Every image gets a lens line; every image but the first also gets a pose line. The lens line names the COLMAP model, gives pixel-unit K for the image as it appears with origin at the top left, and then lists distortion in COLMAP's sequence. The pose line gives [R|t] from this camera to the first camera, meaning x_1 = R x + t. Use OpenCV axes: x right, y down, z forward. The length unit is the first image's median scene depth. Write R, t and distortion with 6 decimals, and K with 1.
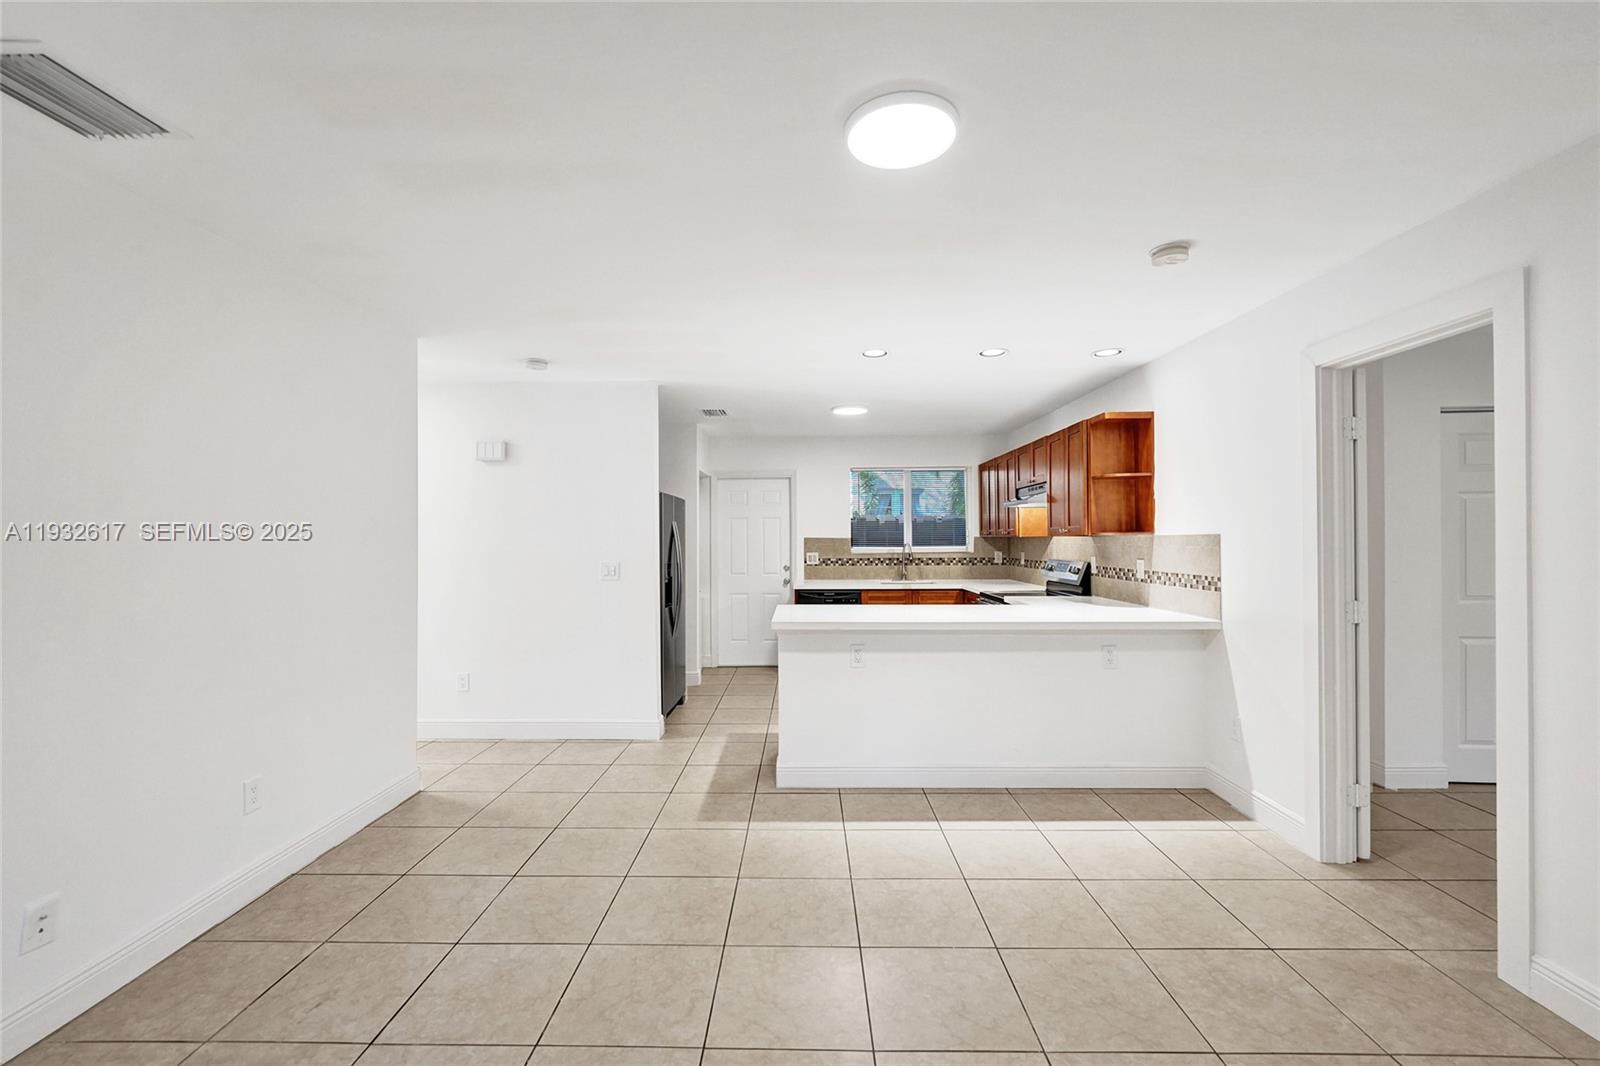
lens RADIAL K [[676.9, 0, 792.2], [0, 676.9, 533.9], [0, 0, 1]] dist [-0.005880, 0.000692]
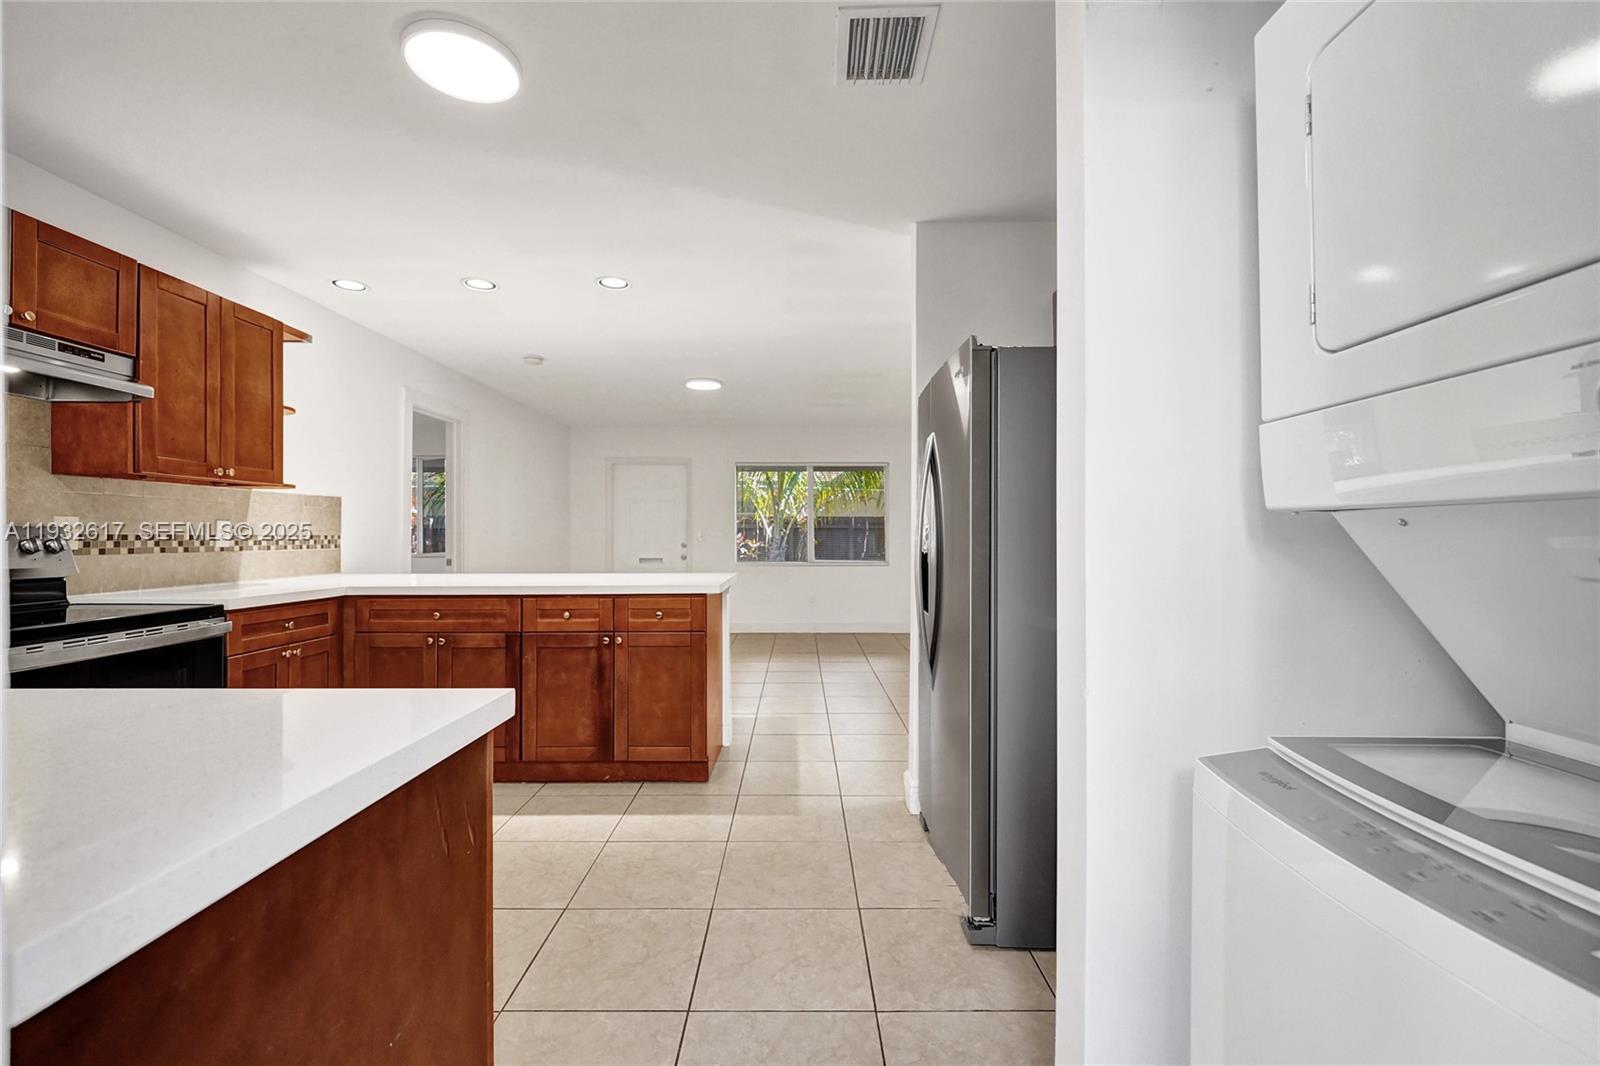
lens RADIAL K [[676.9, 0, 797.0], [0, 676.9, 532.9], [0, 0, 1]] dist [-0.005880, 0.000692]
pose [[-0.999813, 0.003577, -0.019012, -0.093790], [0.003818, 0.999913, -0.012663, 0.066374], [0.018965, -0.012734, -0.999739, 1.837929]]
